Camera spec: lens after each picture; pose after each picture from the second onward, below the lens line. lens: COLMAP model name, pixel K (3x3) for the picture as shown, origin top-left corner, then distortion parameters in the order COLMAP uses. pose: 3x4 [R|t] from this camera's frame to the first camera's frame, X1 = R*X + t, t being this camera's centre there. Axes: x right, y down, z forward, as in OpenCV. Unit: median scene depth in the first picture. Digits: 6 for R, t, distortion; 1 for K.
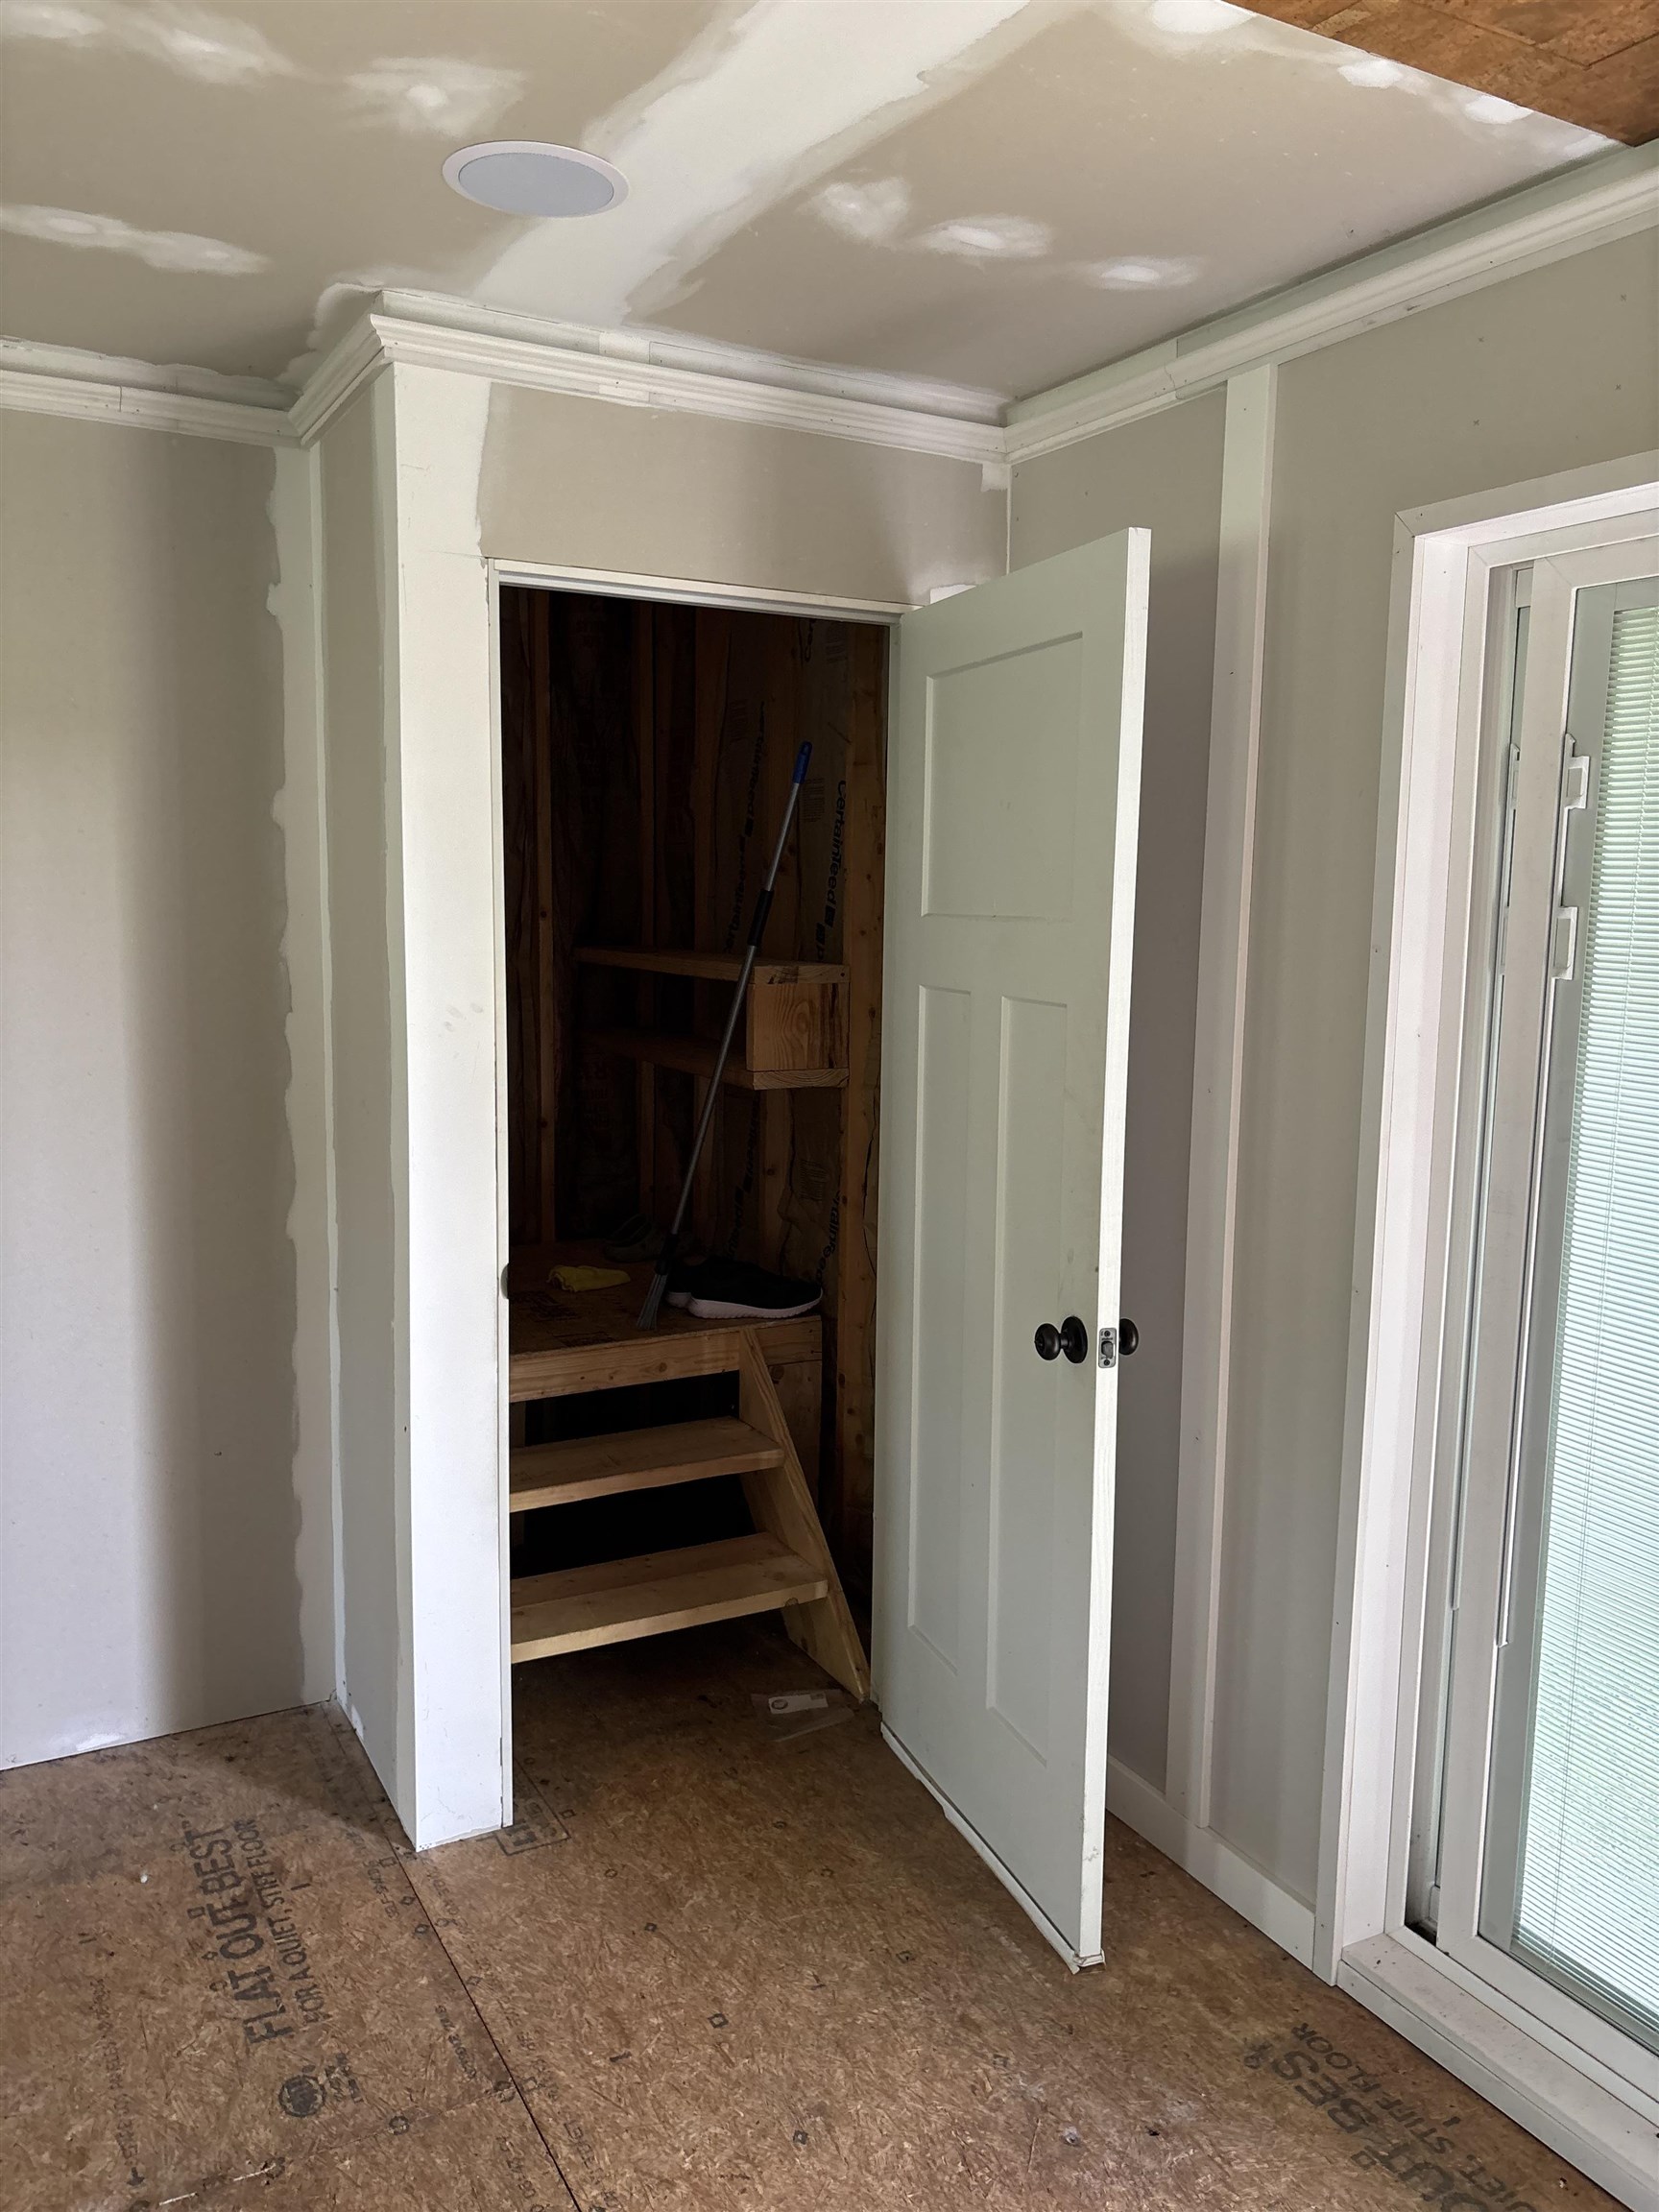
lens RADIAL K [[1676.7, 0, 837.5], [0, 1676.7, 1101.9], [0, 0, 1]] dist [0.052687, -0.067304]
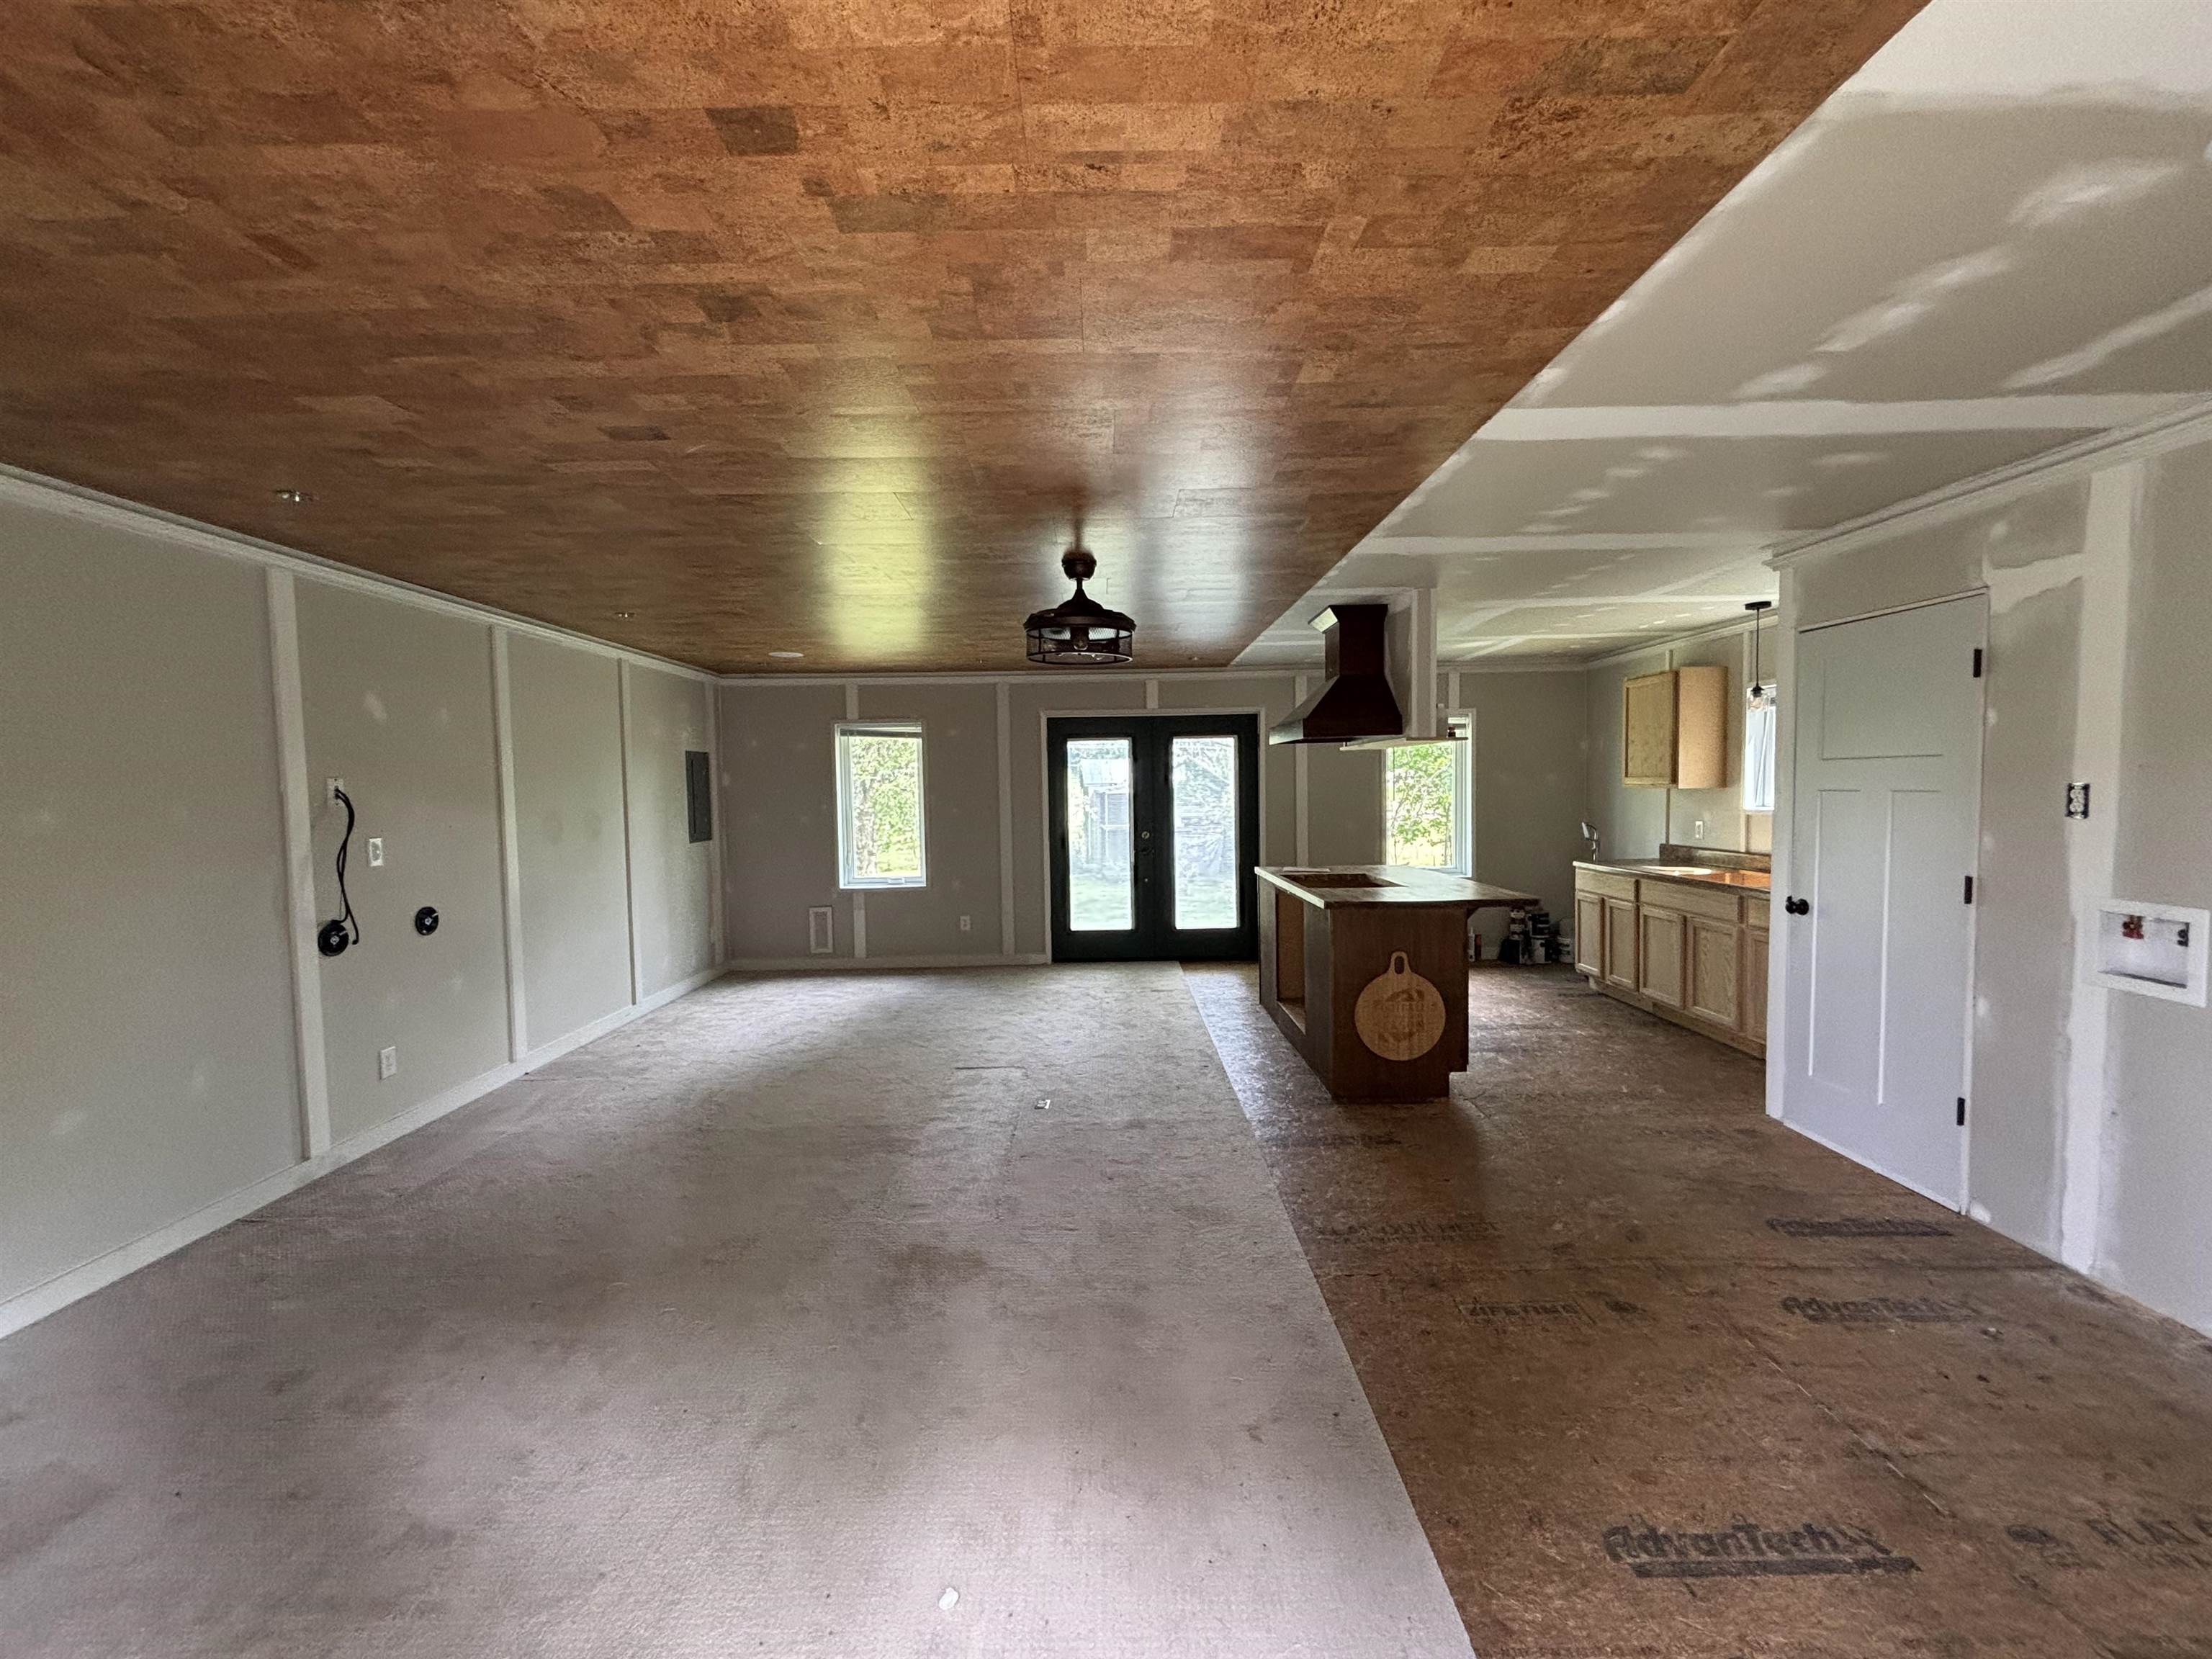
lens RADIAL K [[895.4, 0, 1108.9], [0, 895.4, 831.2], [0, 0, 1]] dist [-0.000173, 0.000624]
pose [[-0.472650, 0.036062, -0.880512, 0.695347], [-0.100133, 0.990494, 0.094316, -0.018990], [0.875543, 0.132747, -0.464546, 0.538992]]
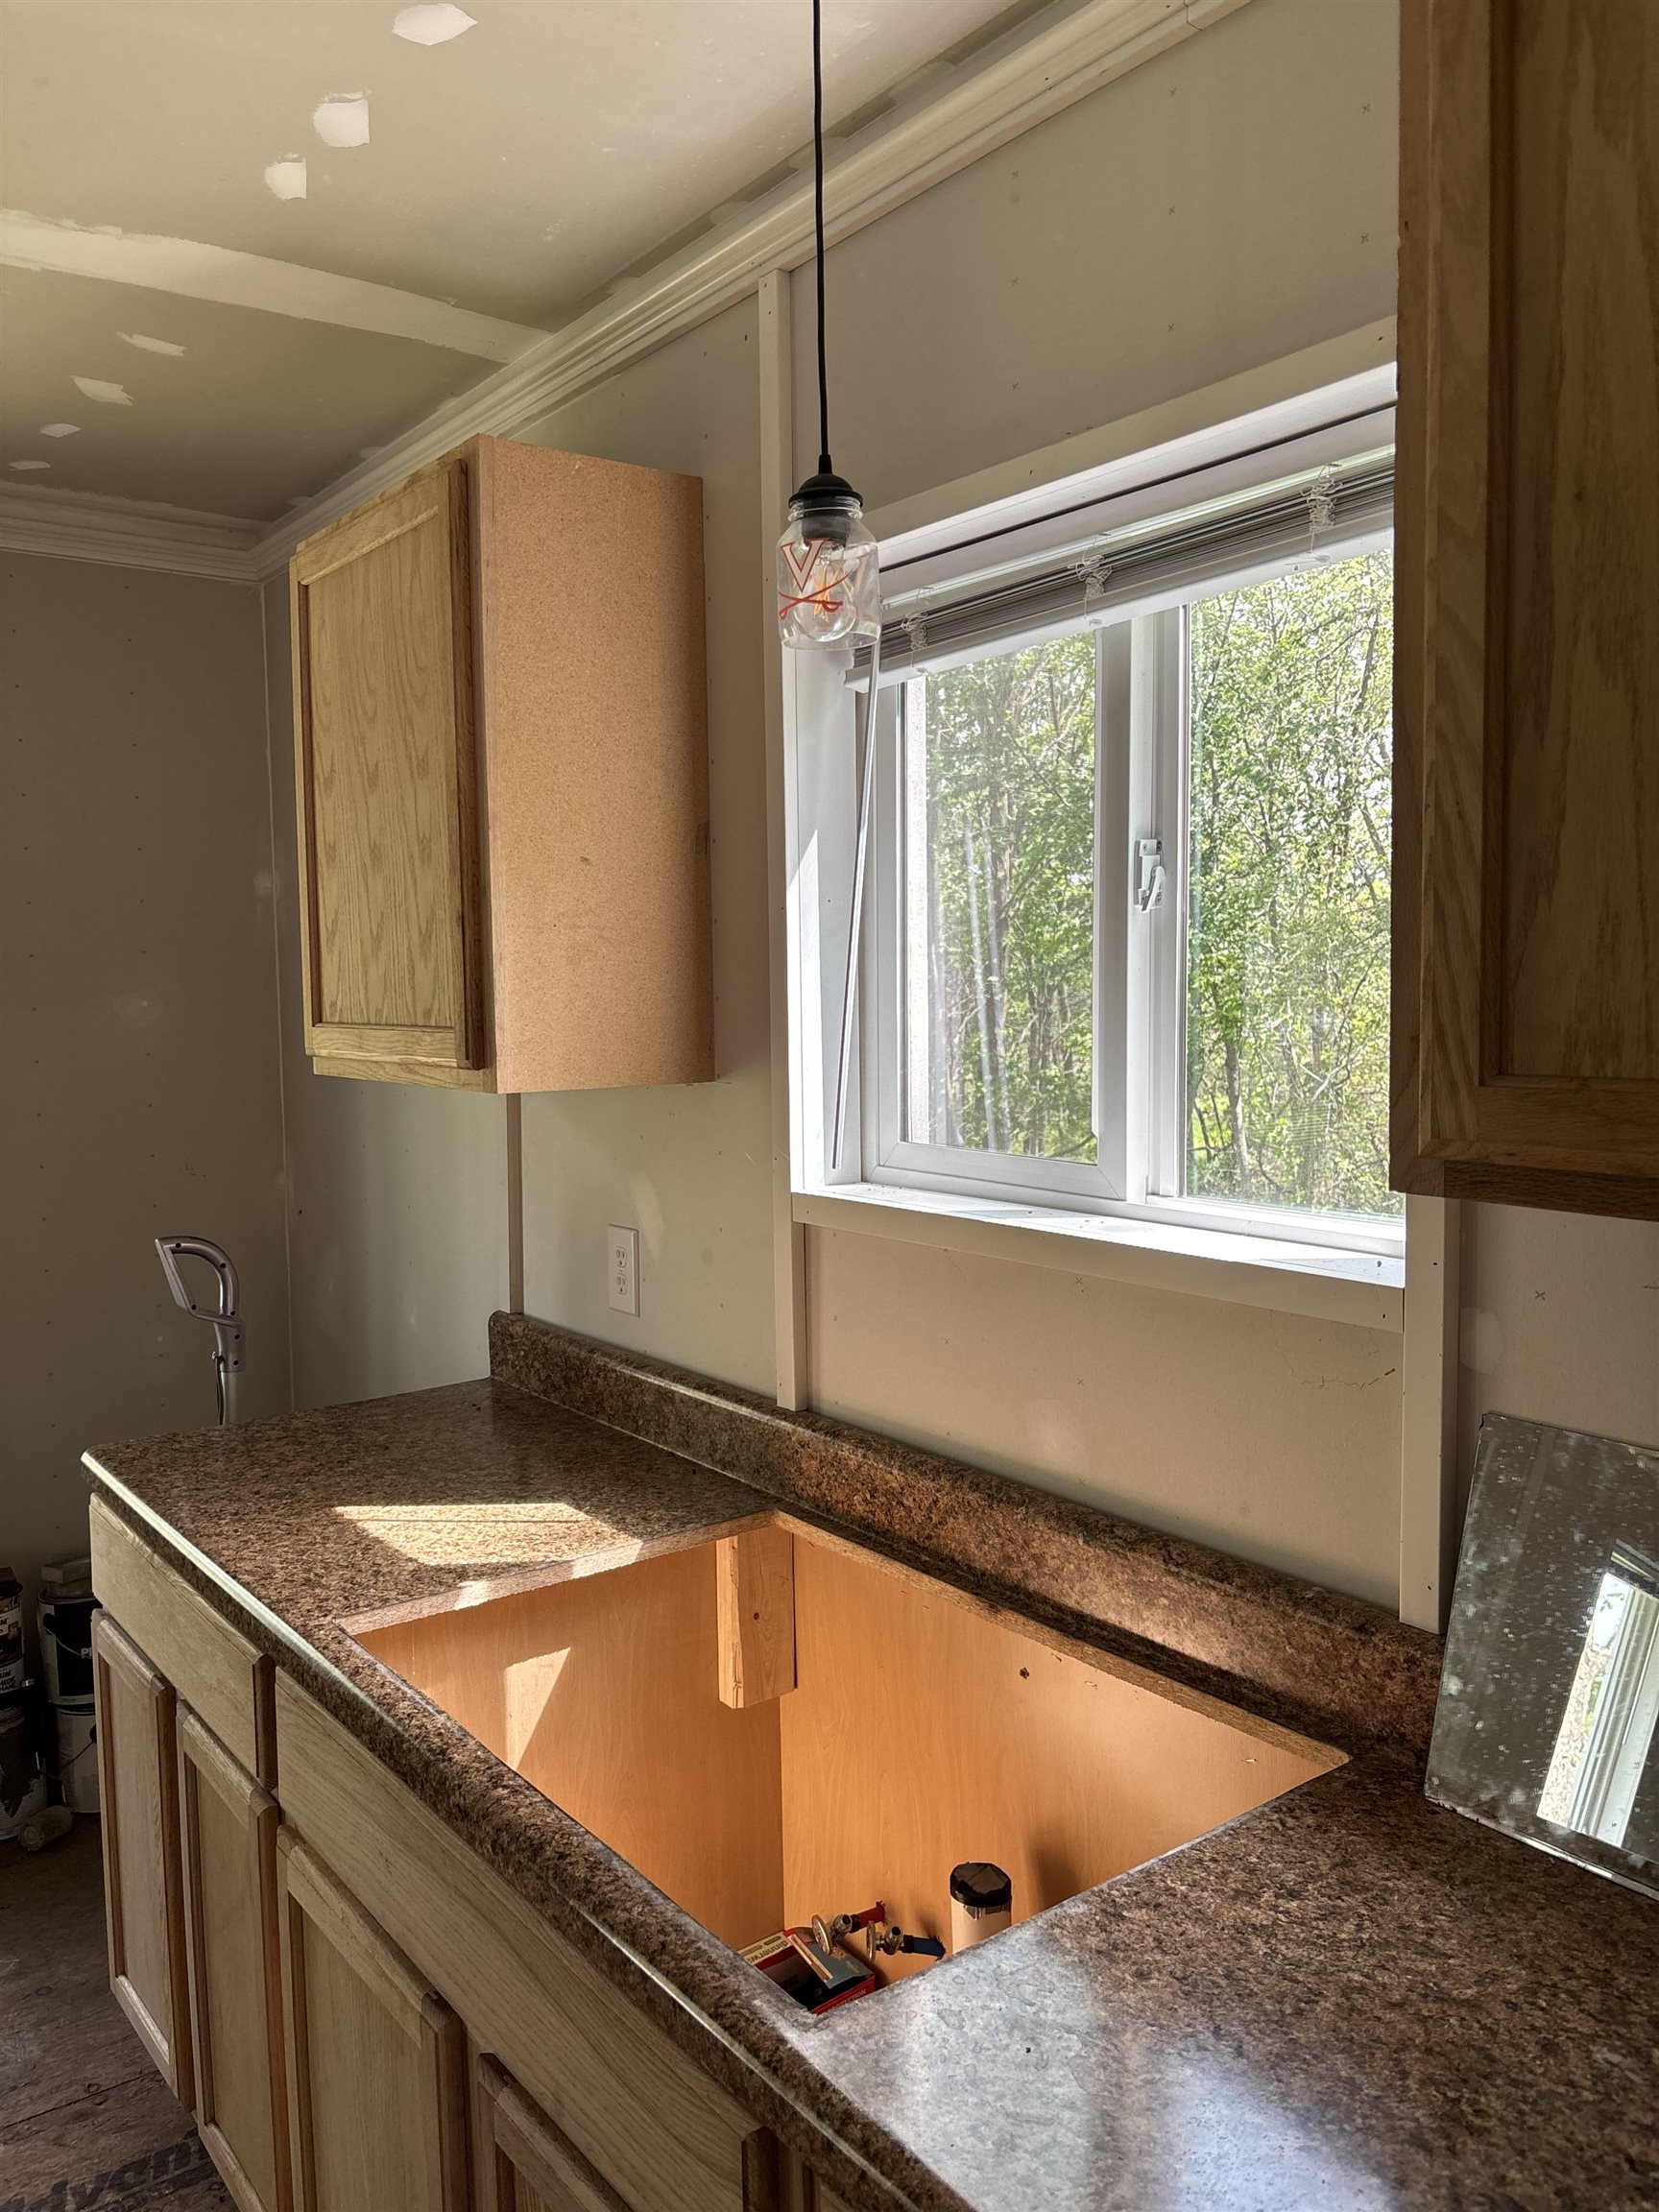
lens RADIAL K [[1676.7, 0, 834.6], [0, 1676.7, 1082.0], [0, 0, 1]] dist [0.052687, -0.067304]
pose [[0.132239, 0.041120, -0.990365, -1.309461], [-0.102093, 0.994390, 0.027655, -0.104636], [0.985946, 0.097453, 0.135695, 0.801742]]
